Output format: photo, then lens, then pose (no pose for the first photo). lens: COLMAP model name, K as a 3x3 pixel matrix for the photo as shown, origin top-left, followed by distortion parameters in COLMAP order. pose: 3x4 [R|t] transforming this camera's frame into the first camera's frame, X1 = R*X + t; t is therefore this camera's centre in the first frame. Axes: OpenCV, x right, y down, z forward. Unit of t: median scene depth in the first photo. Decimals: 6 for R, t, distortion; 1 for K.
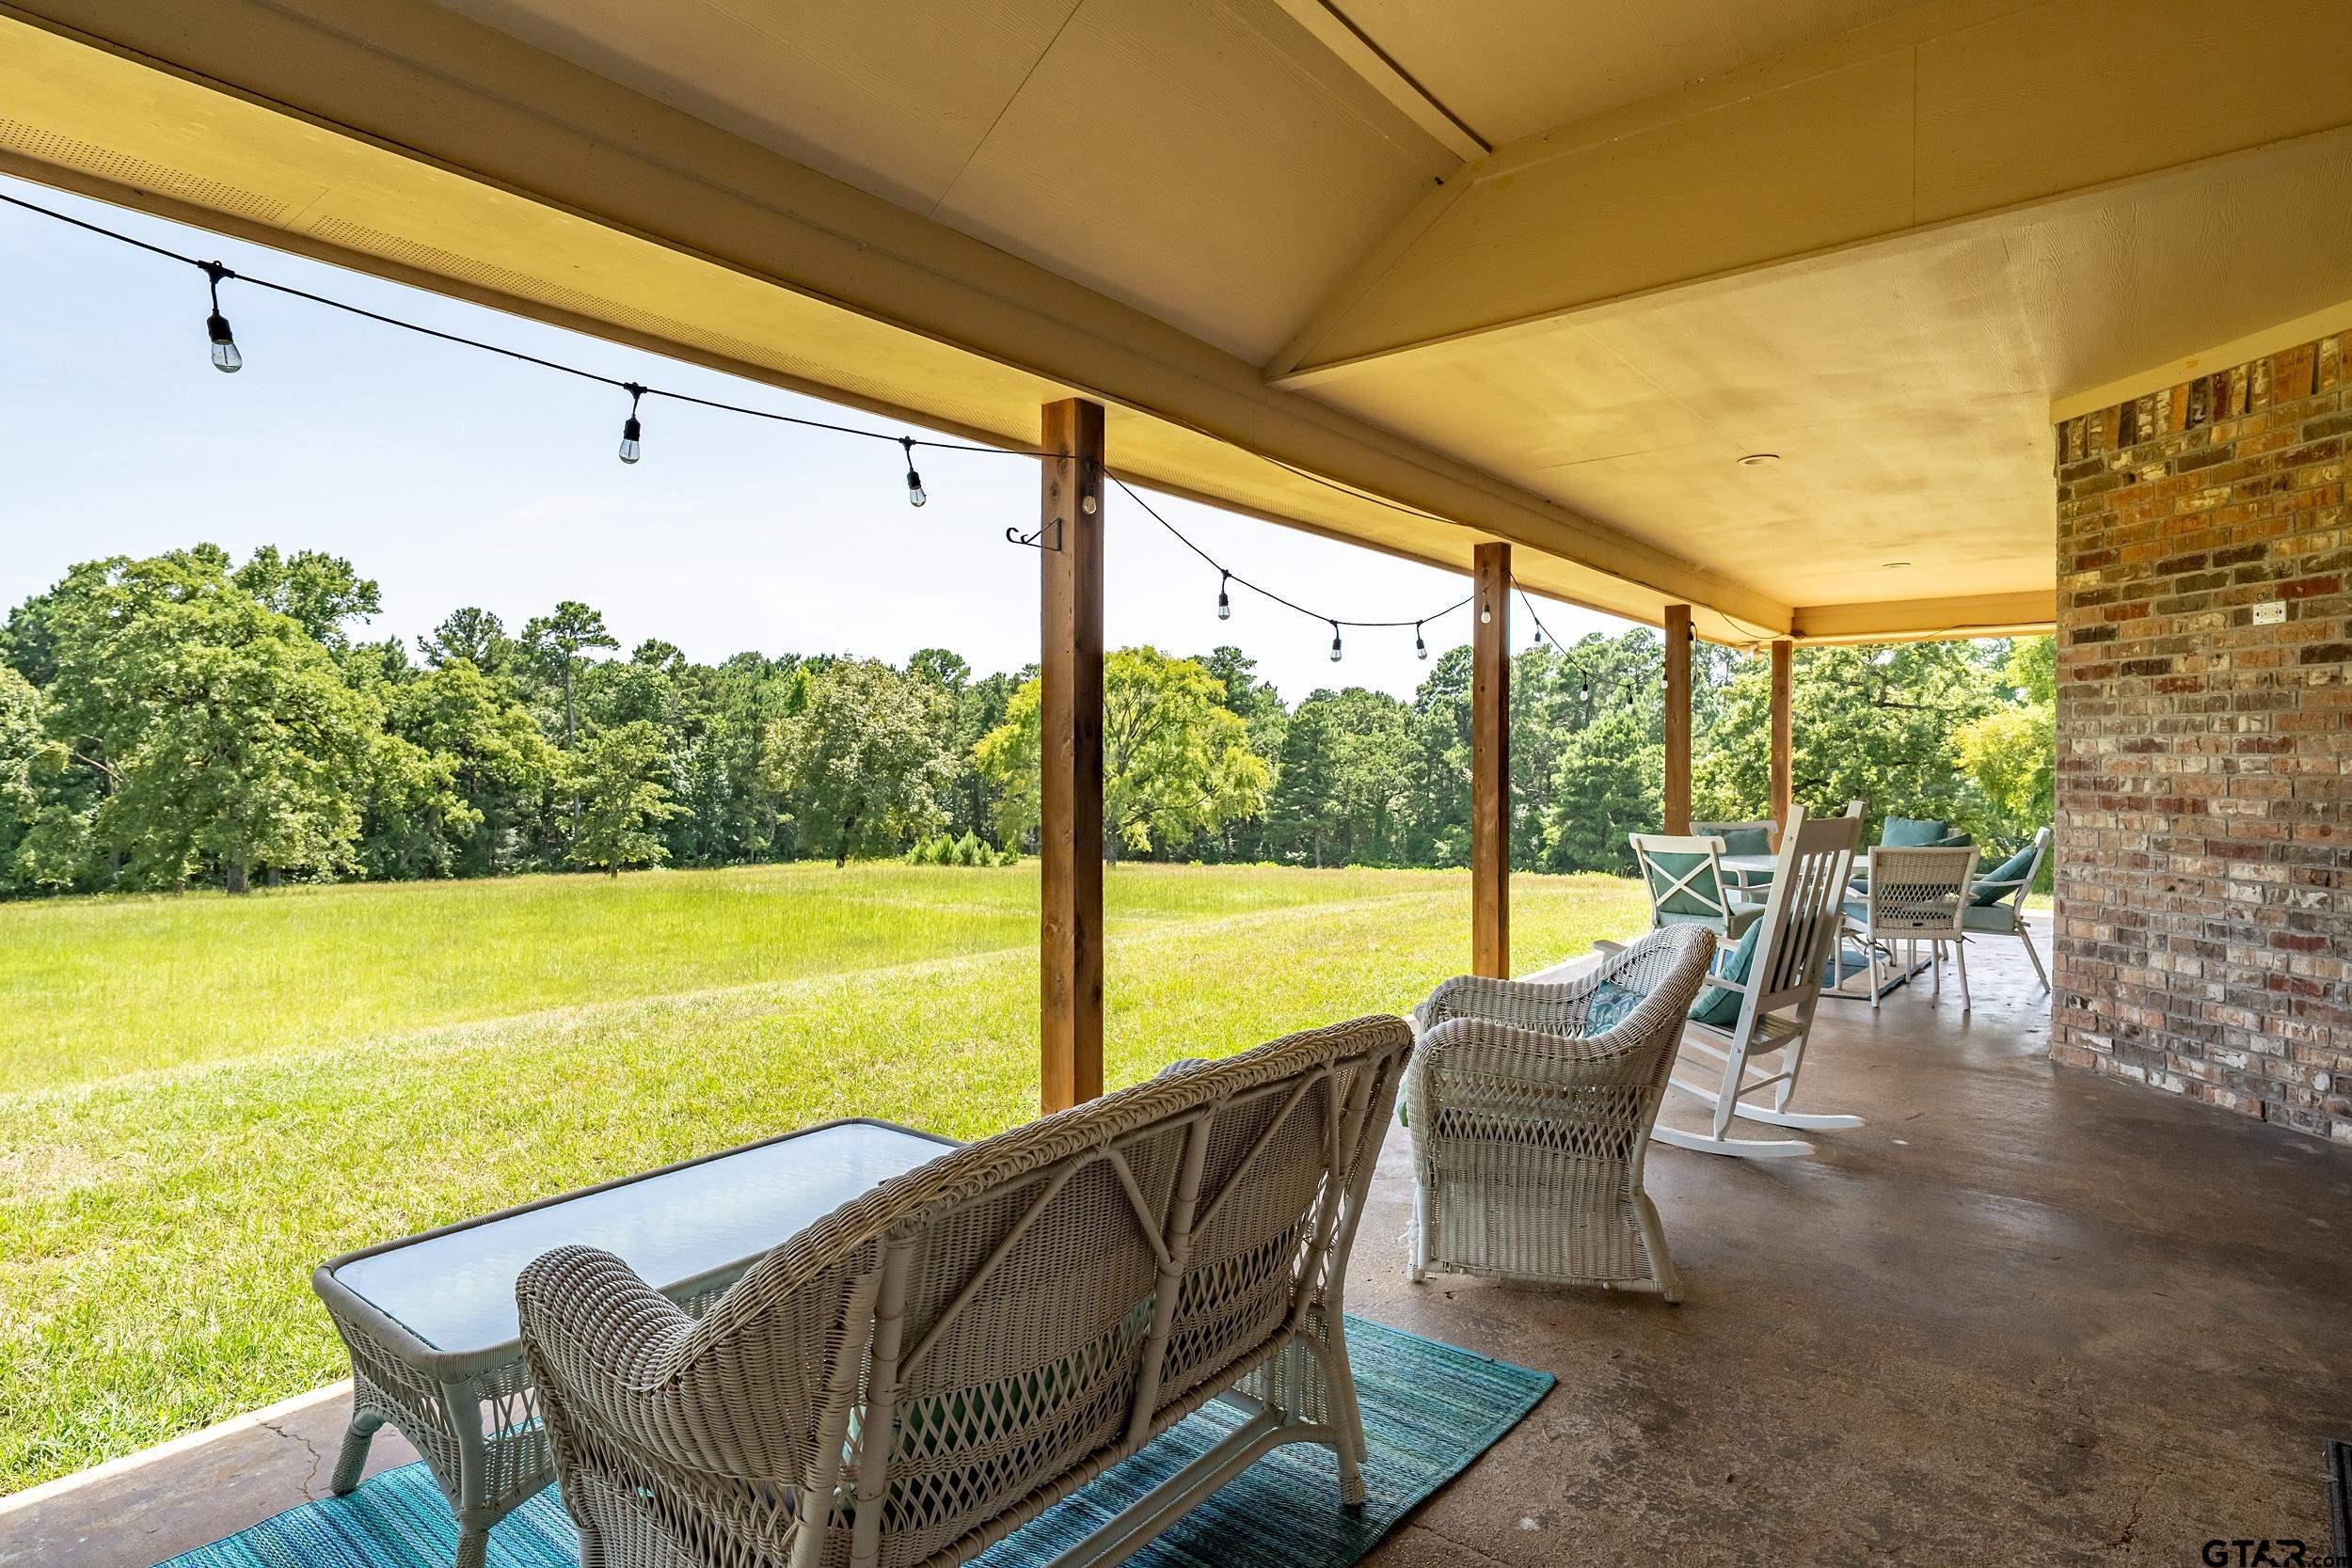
lens RADIAL K [[1250.5, 0, 1192.0], [0, 1250.5, 774.8], [0, 0, 1]] dist [-0.002118, -0.000736]
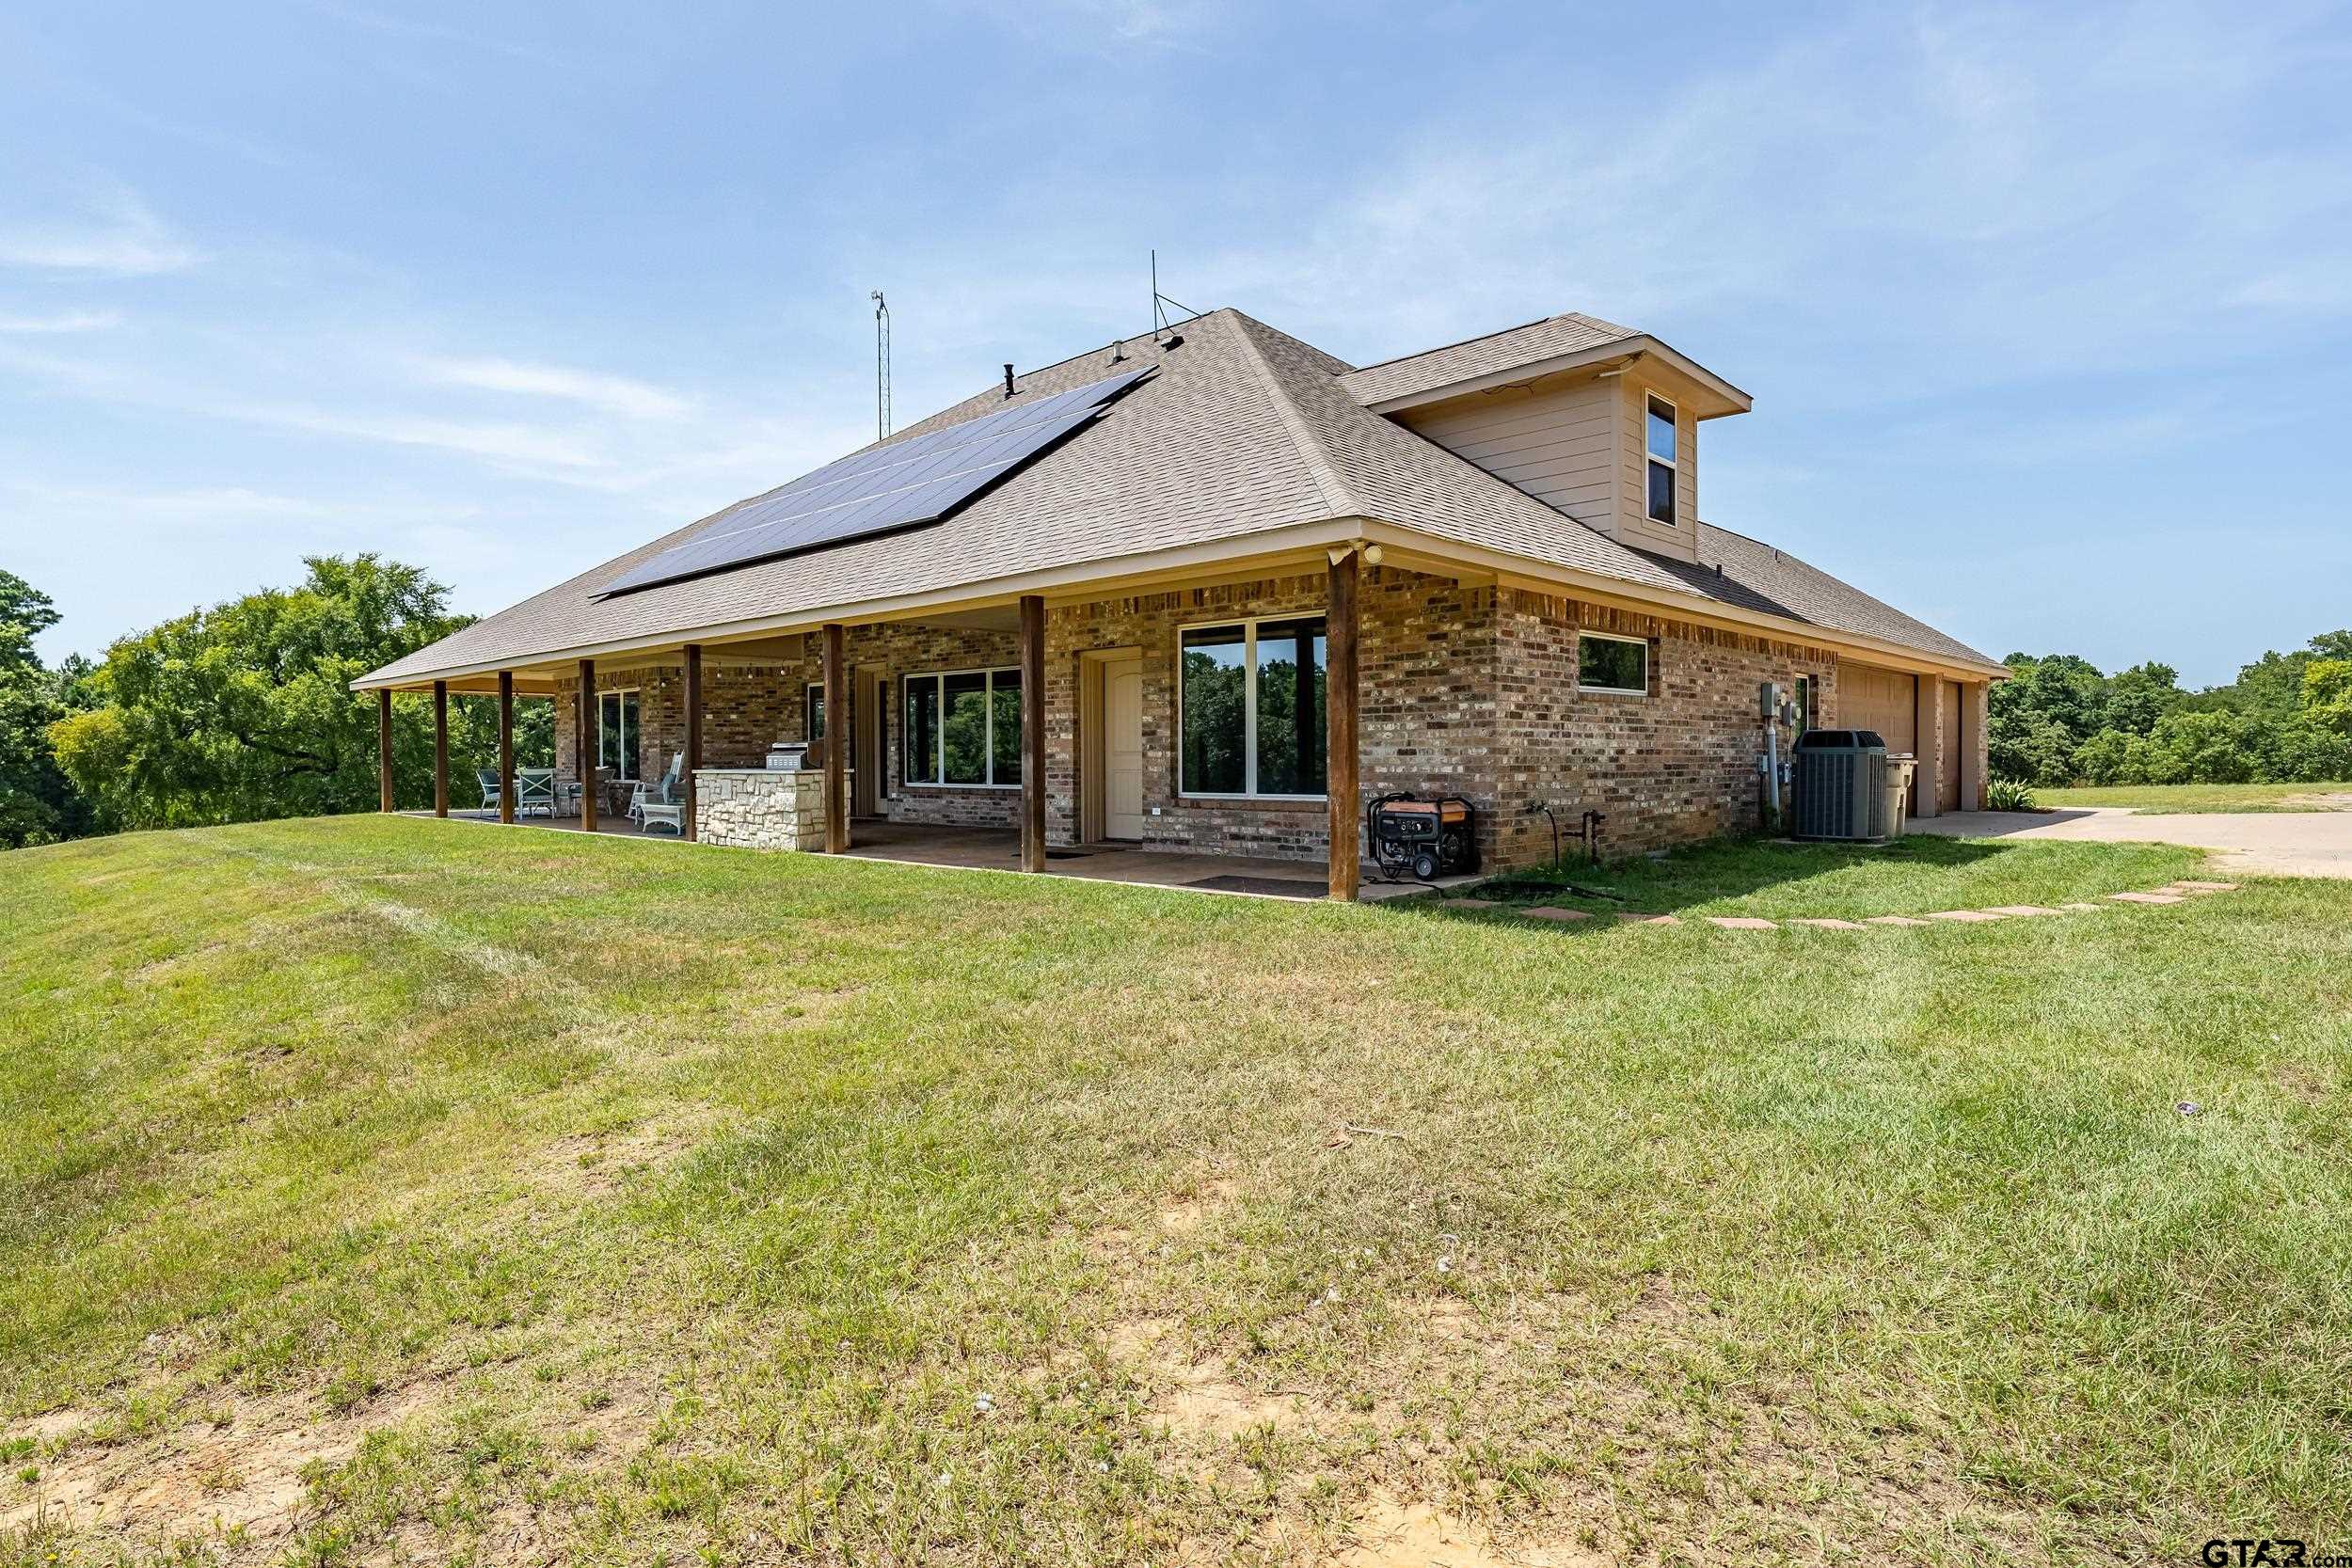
lens RADIAL K [[1250.5, 0, 1176.8], [0, 1250.5, 781.6], [0, 0, 1]] dist [-0.002118, -0.000736]
pose [[0.103071, -0.016307, 0.994540, -0.458359], [0.011382, 0.999819, 0.015214, 0.009359], [-0.994609, 0.009752, 0.103238, -0.163924]]
